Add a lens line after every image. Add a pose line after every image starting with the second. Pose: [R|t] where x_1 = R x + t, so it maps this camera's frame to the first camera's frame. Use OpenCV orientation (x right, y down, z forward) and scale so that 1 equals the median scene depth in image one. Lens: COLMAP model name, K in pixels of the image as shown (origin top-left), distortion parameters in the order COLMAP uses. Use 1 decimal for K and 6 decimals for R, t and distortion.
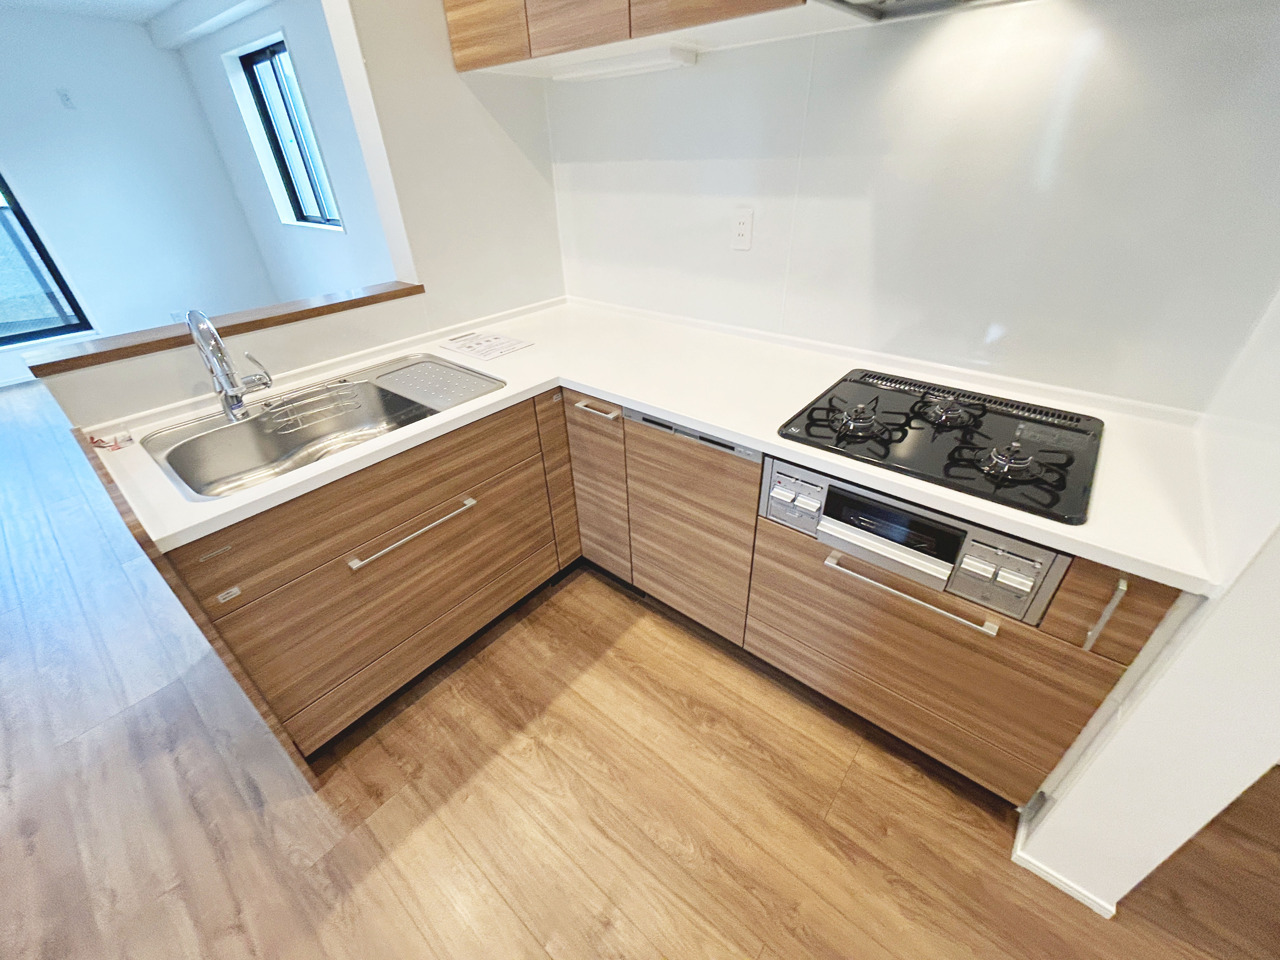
lens RADIAL K [[516.6, 0, 640.9], [0, 516.6, 481.8], [0, 0, 1]] dist [0.000890, 0.000182]
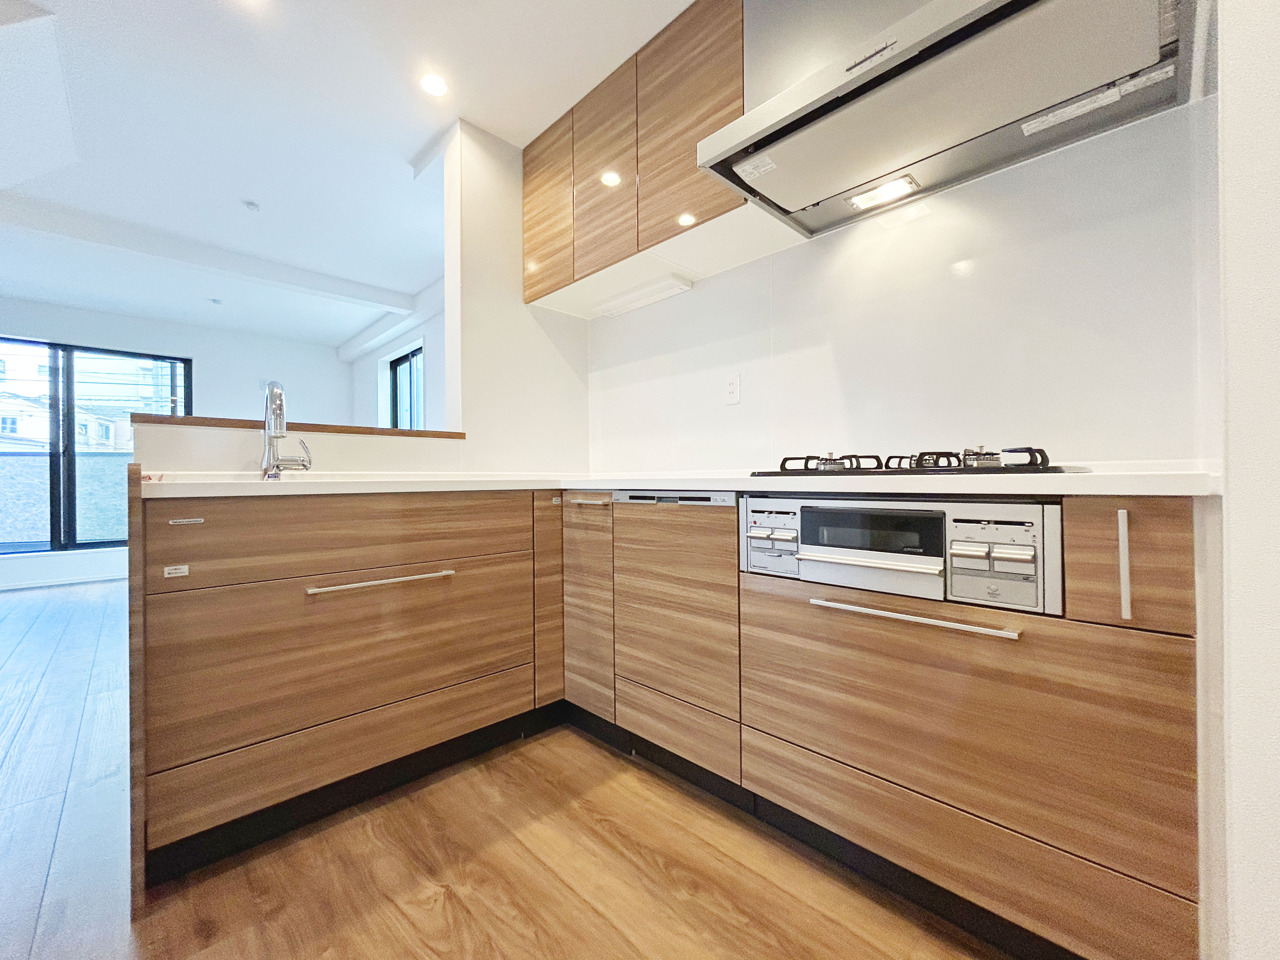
lens RADIAL K [[516.6, 0, 639.9], [0, 516.6, 478.7], [0, 0, 1]] dist [0.000890, 0.000182]
pose [[0.994708, 0.022478, -0.100258, 0.118589], [-0.072693, 0.843560, -0.532093, 0.368117], [0.072614, 0.536565, 0.840729, 0.102400]]
